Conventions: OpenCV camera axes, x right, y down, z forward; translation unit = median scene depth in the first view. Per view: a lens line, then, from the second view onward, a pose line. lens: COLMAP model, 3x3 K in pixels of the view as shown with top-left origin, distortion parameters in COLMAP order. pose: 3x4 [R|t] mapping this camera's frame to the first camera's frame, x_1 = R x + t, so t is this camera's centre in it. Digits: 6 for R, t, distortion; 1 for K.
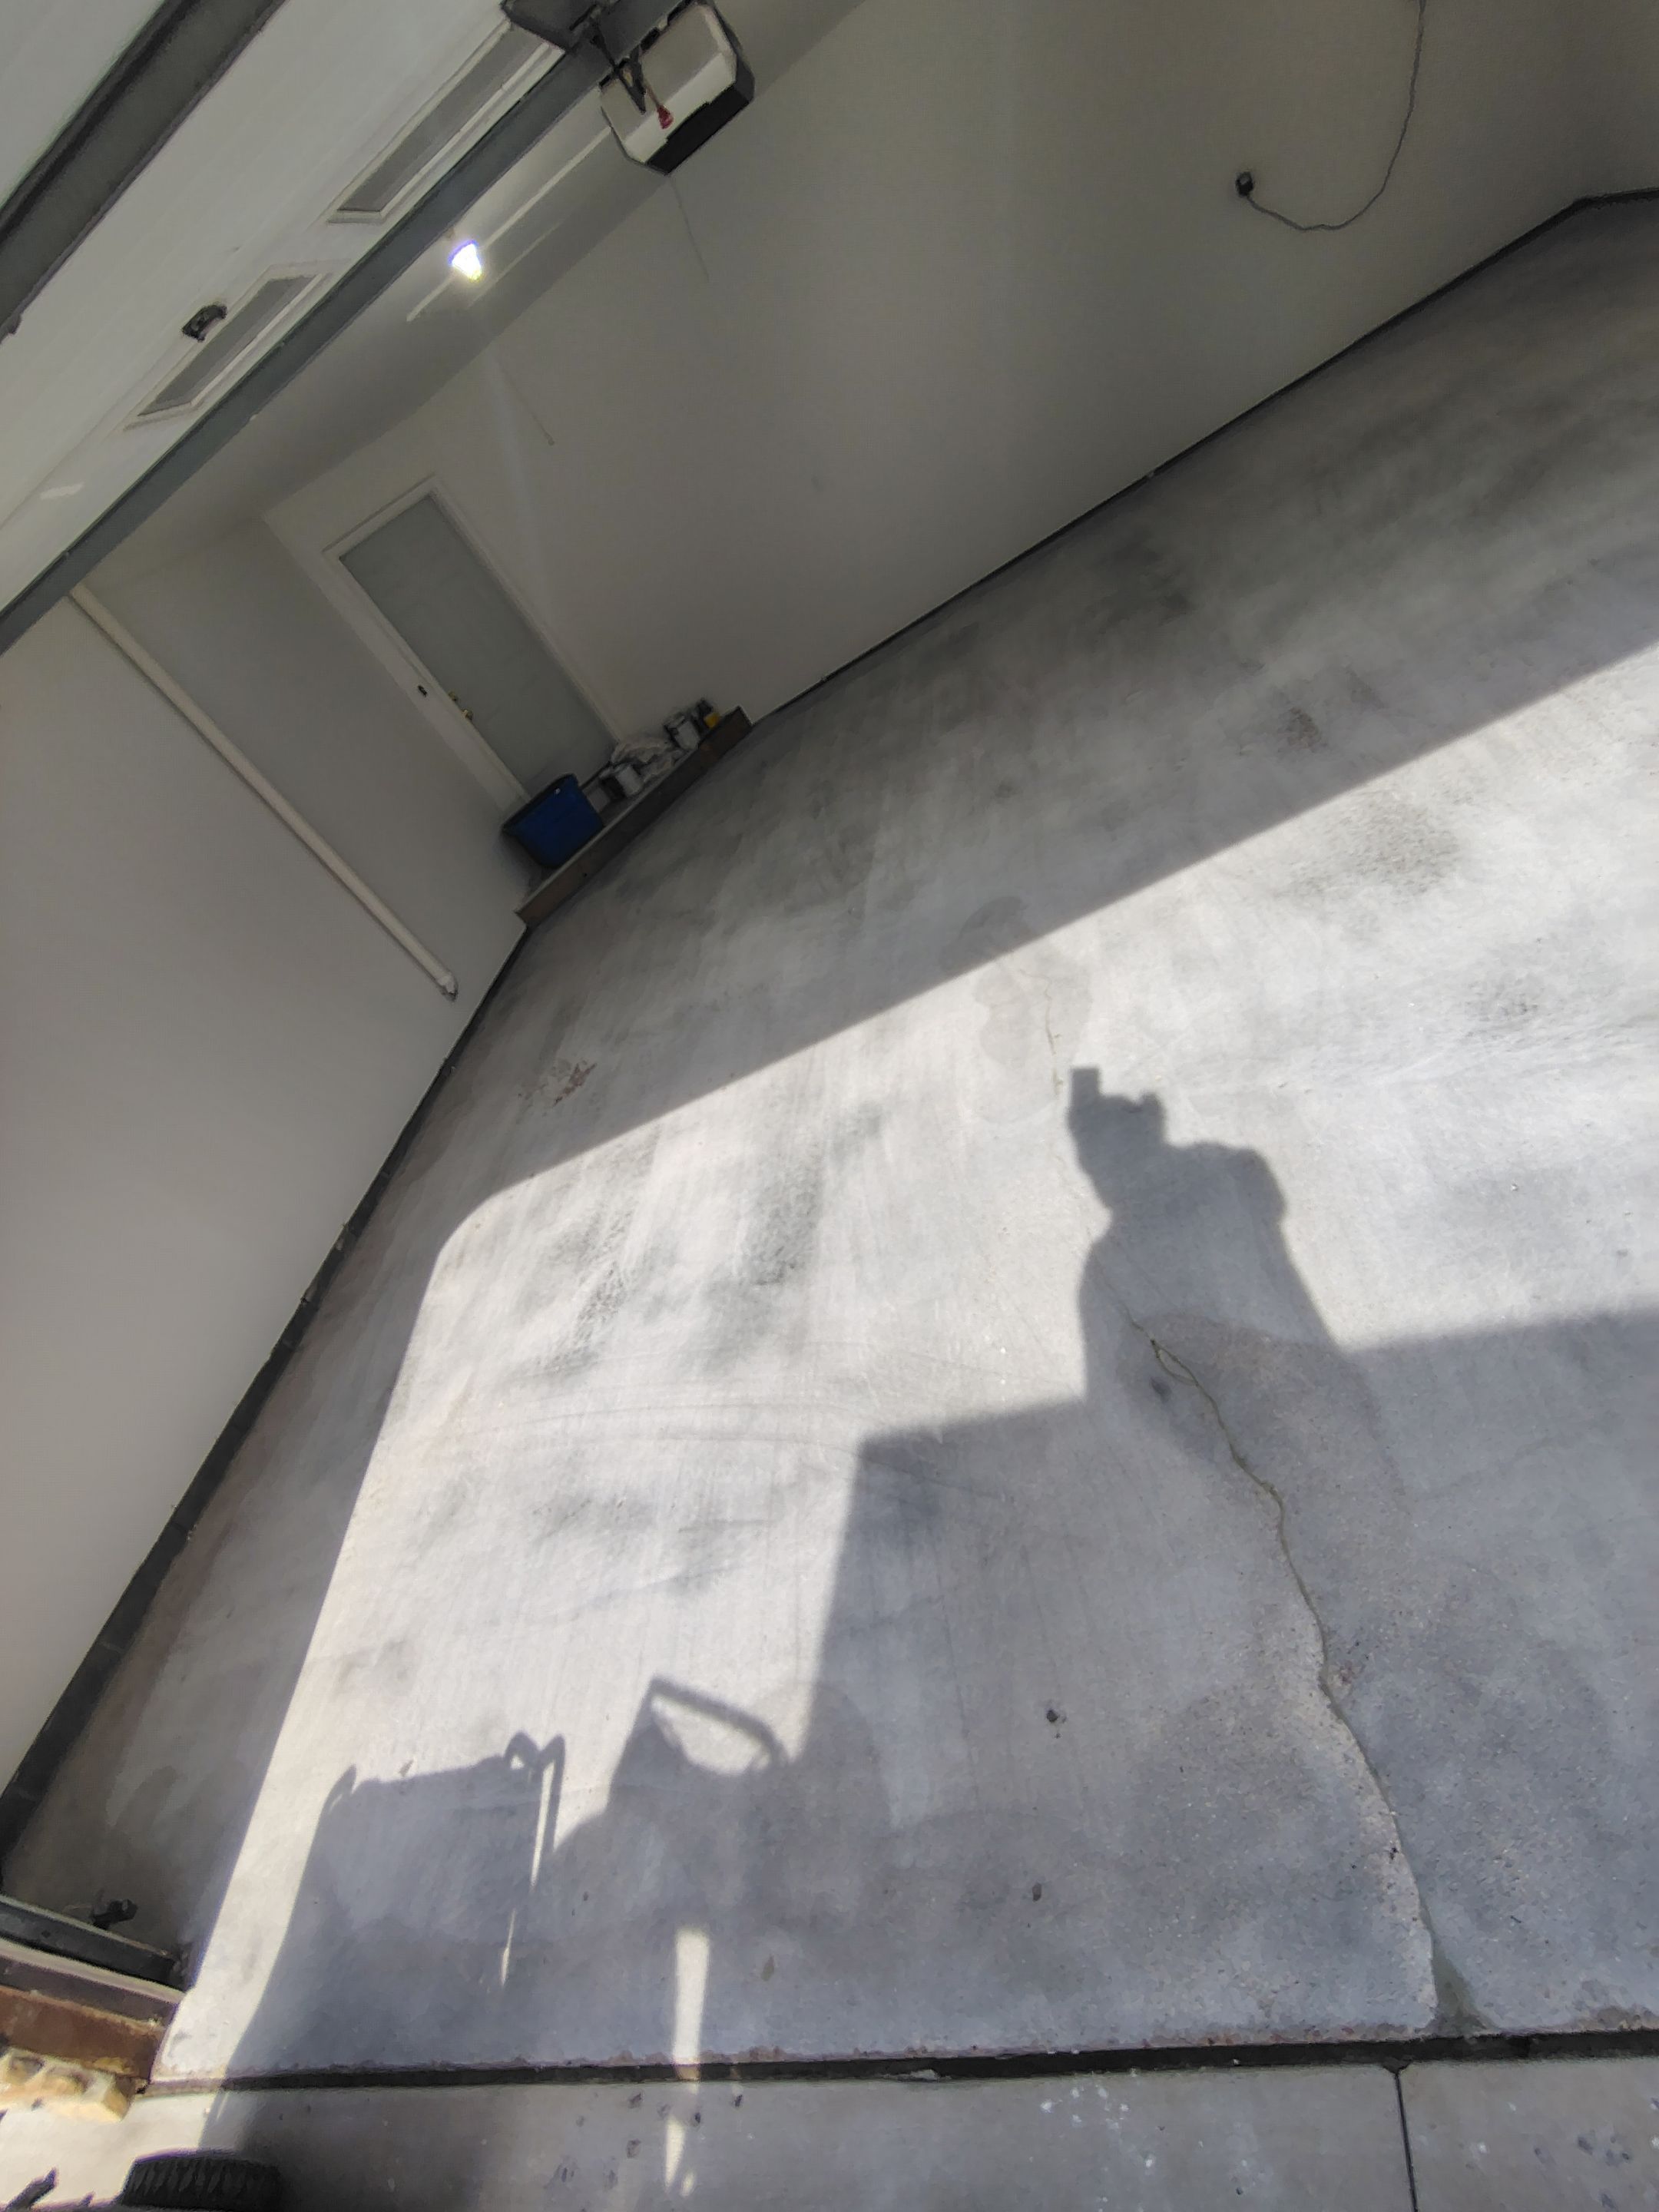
lens RADIAL K [[1012.1, 0, 821.9], [0, 1012.1, 1098.8], [0, 0, 1]] dist [-0.009228, 0.004576]
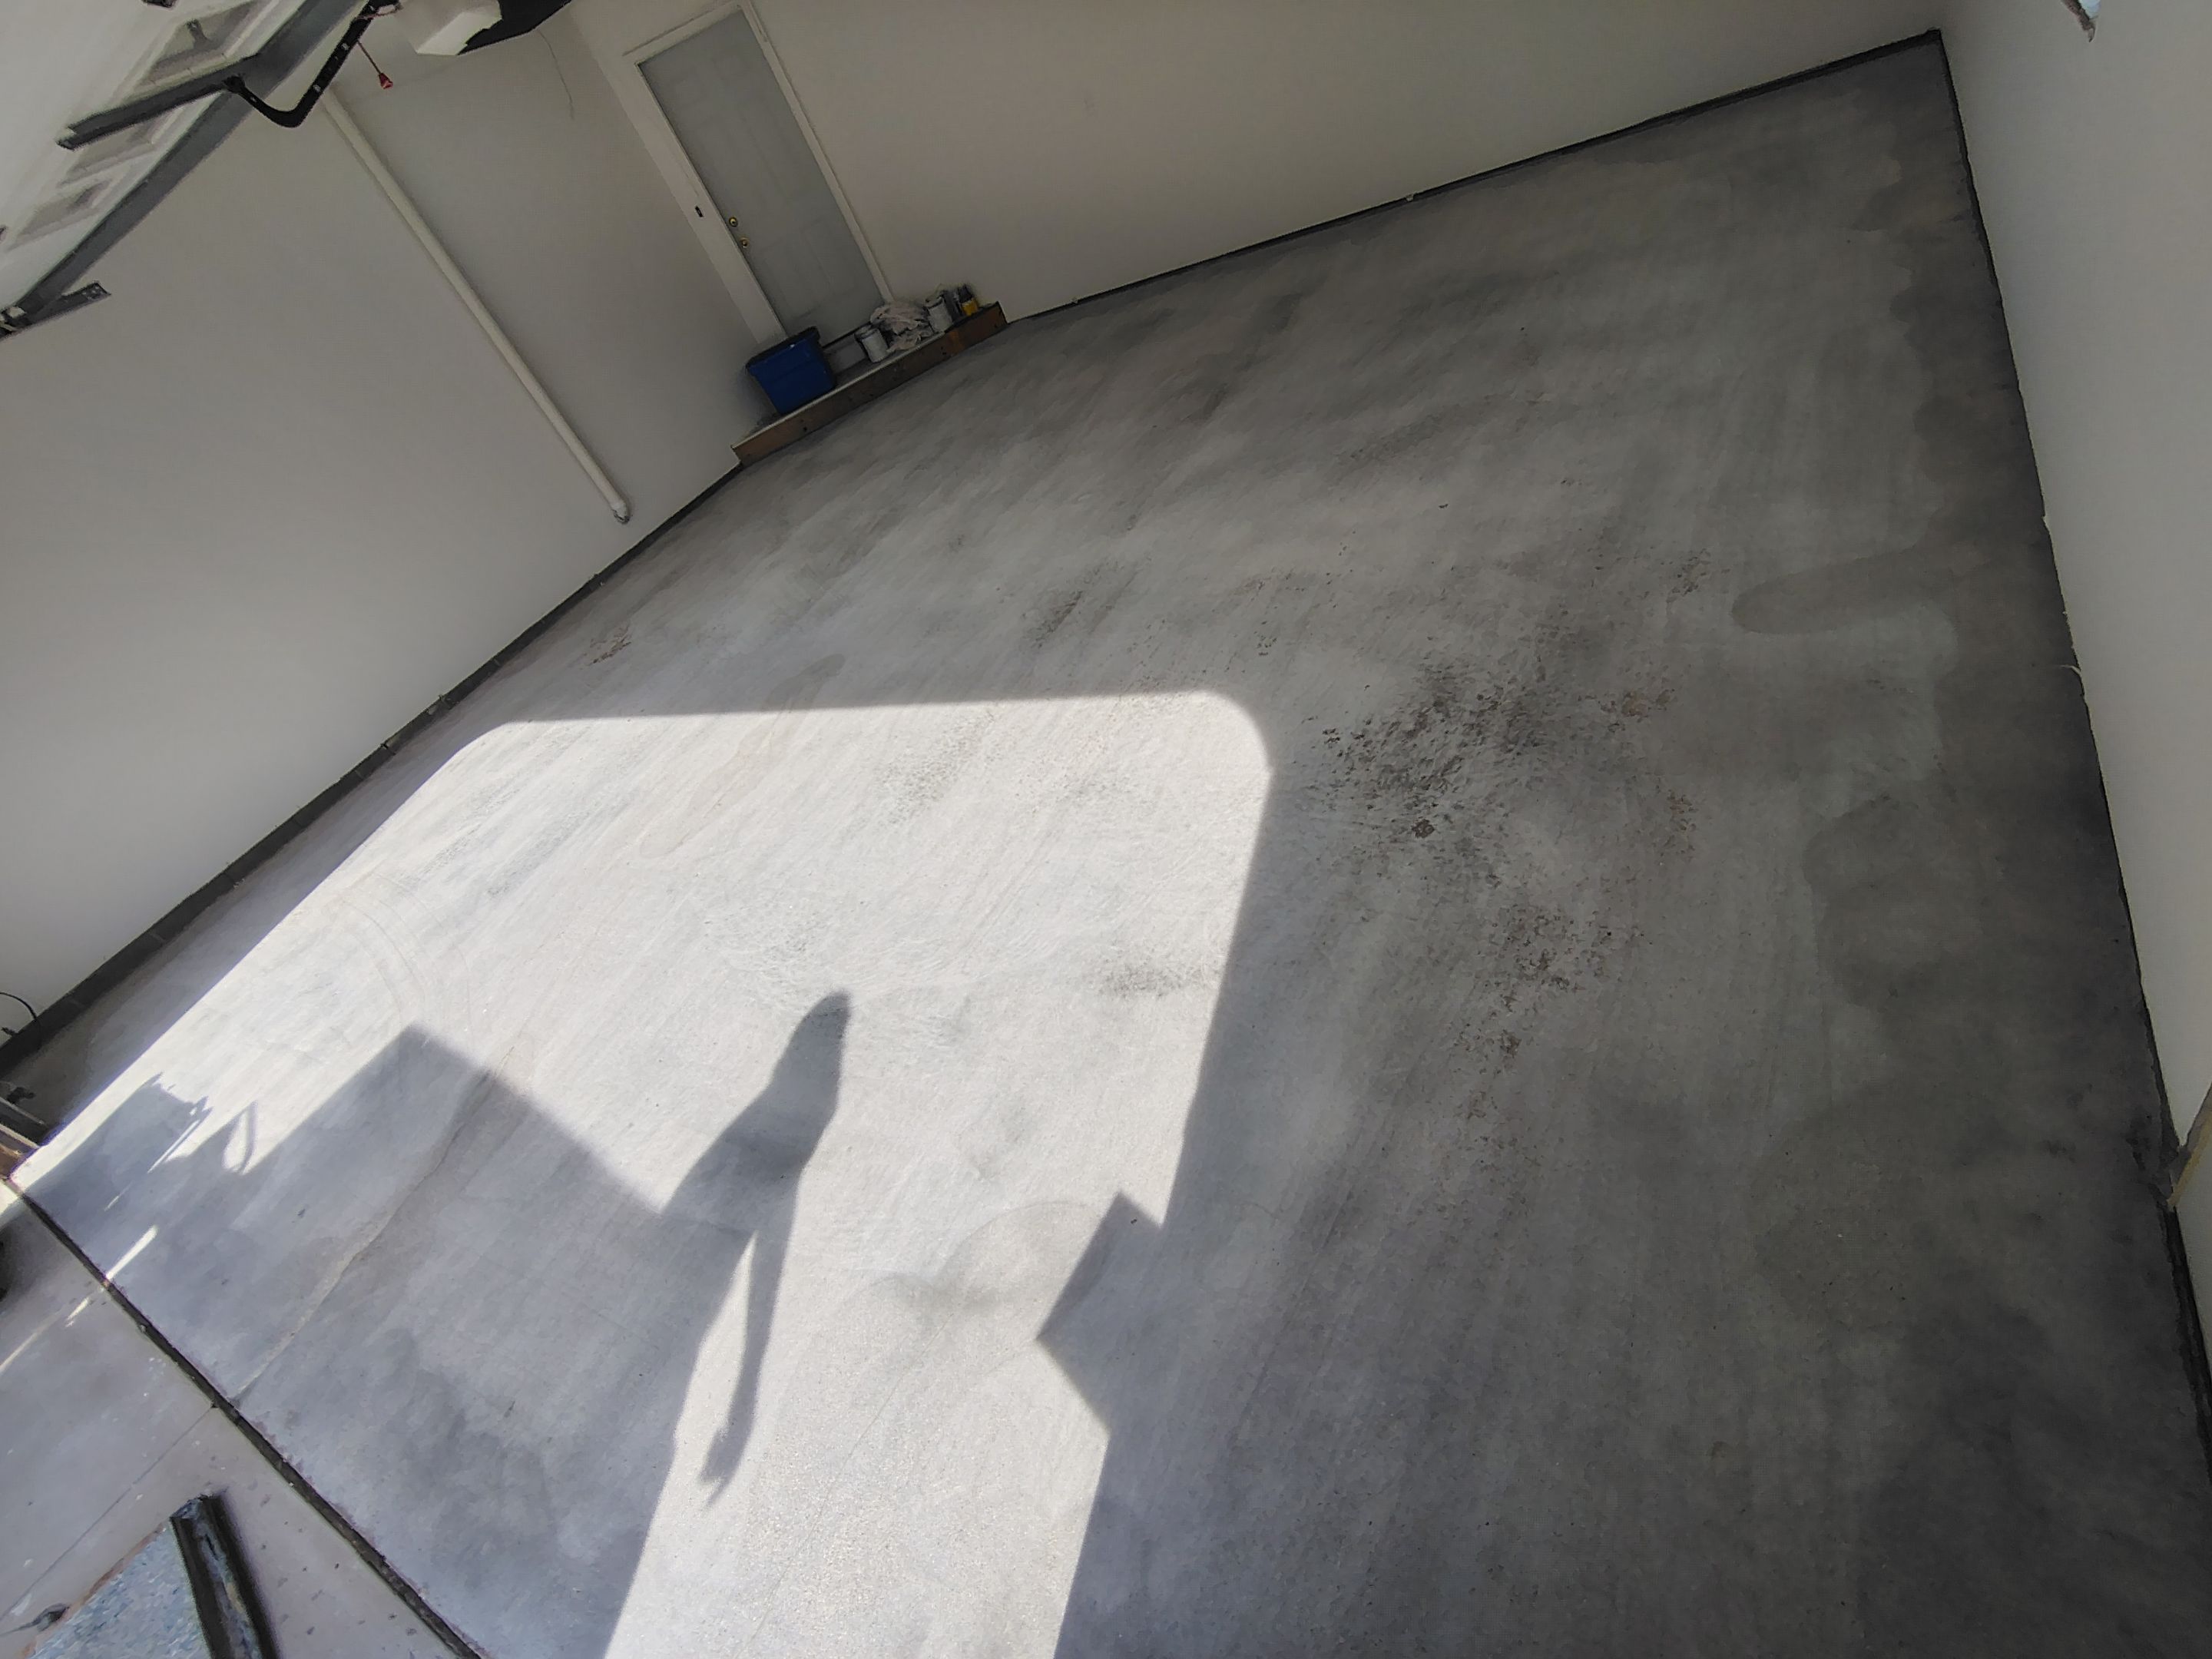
lens RADIAL K [[1012.1, 0, 1095.4], [0, 1012.1, 829.3], [0, 0, 1]] dist [-0.009228, 0.004576]
pose [[0.925400, 0.358883, -0.121809, 0.529510], [-0.318448, 0.910577, 0.263514, -0.331138], [0.205487, -0.205066, 0.956934, -0.105662]]
